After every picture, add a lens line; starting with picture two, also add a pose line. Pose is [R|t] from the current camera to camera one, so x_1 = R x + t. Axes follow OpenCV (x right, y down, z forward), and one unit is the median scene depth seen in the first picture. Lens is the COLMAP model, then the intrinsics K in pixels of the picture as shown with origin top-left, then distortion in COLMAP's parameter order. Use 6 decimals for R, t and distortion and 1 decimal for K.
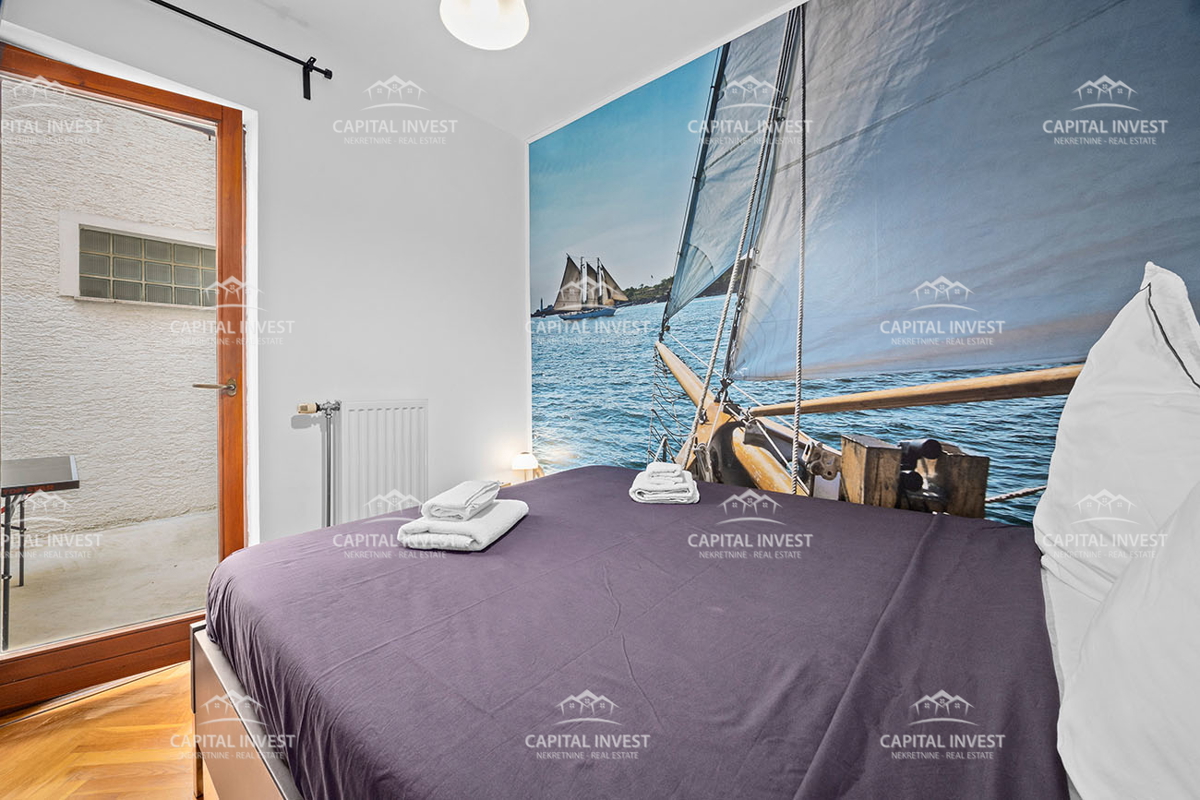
lens RADIAL K [[465.5, 0, 600.0], [0, 465.5, 391.4], [0, 0, 1]] dist [0.000972, 0.000338]
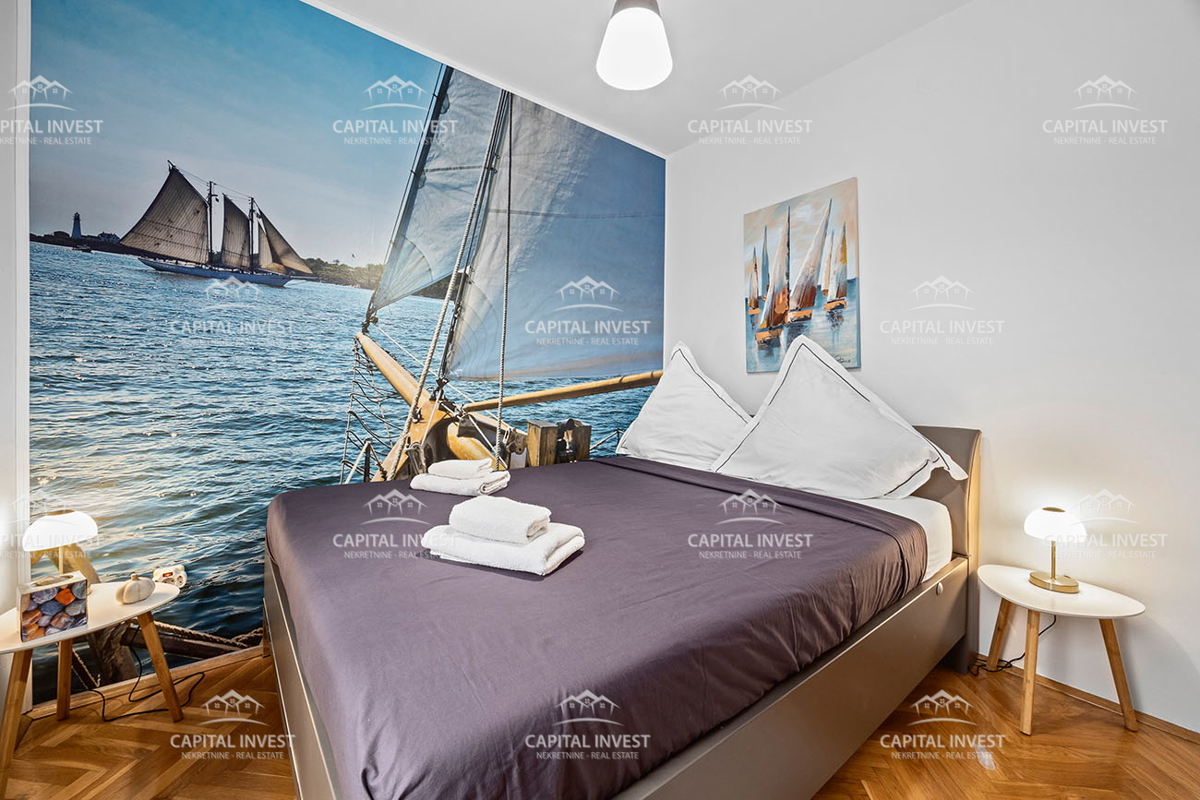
lens RADIAL K [[465.5, 0, 599.7], [0, 465.5, 397.2], [0, 0, 1]] dist [0.000972, 0.000338]
pose [[0.210381, -0.017974, 0.977454, -0.695984], [-0.001592, 0.999823, 0.018728, -0.004495], [-0.977618, -0.005496, 0.210315, 0.416559]]
